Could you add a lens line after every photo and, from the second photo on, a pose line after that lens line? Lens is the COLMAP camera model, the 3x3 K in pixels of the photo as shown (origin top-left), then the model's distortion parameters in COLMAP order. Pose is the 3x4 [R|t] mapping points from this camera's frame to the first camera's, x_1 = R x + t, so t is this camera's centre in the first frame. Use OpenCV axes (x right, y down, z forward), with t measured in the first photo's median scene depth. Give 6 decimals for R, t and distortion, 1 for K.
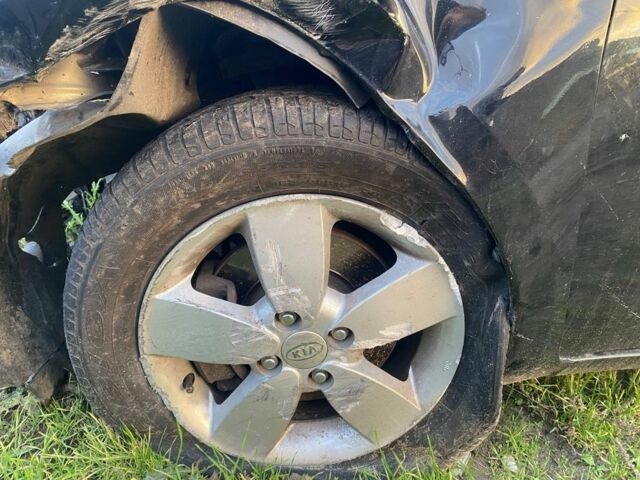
lens RADIAL K [[496.5, 0, 317.2], [0, 496.5, 239.9], [0, 0, 1]] dist [0.034496, -0.036186]
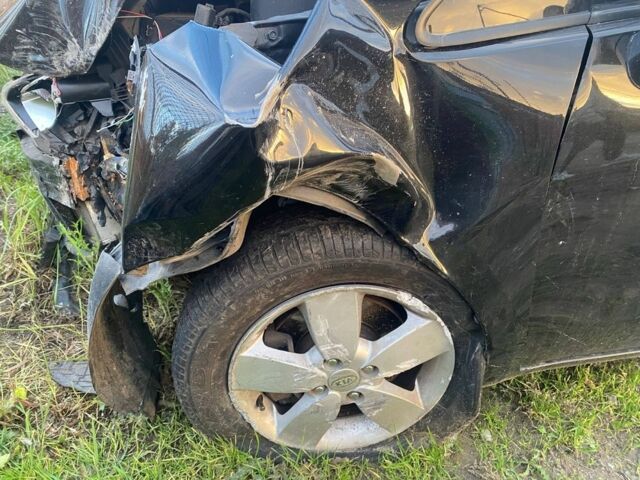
lens RADIAL K [[496.5, 0, 321.5], [0, 496.5, 240.6], [0, 0, 1]] dist [0.034496, -0.036186]
pose [[0.998007, -0.050901, 0.037289, -0.123767], [0.045522, 0.990055, 0.133109, -0.370172], [-0.043694, -0.131146, 0.990400, -0.361205]]
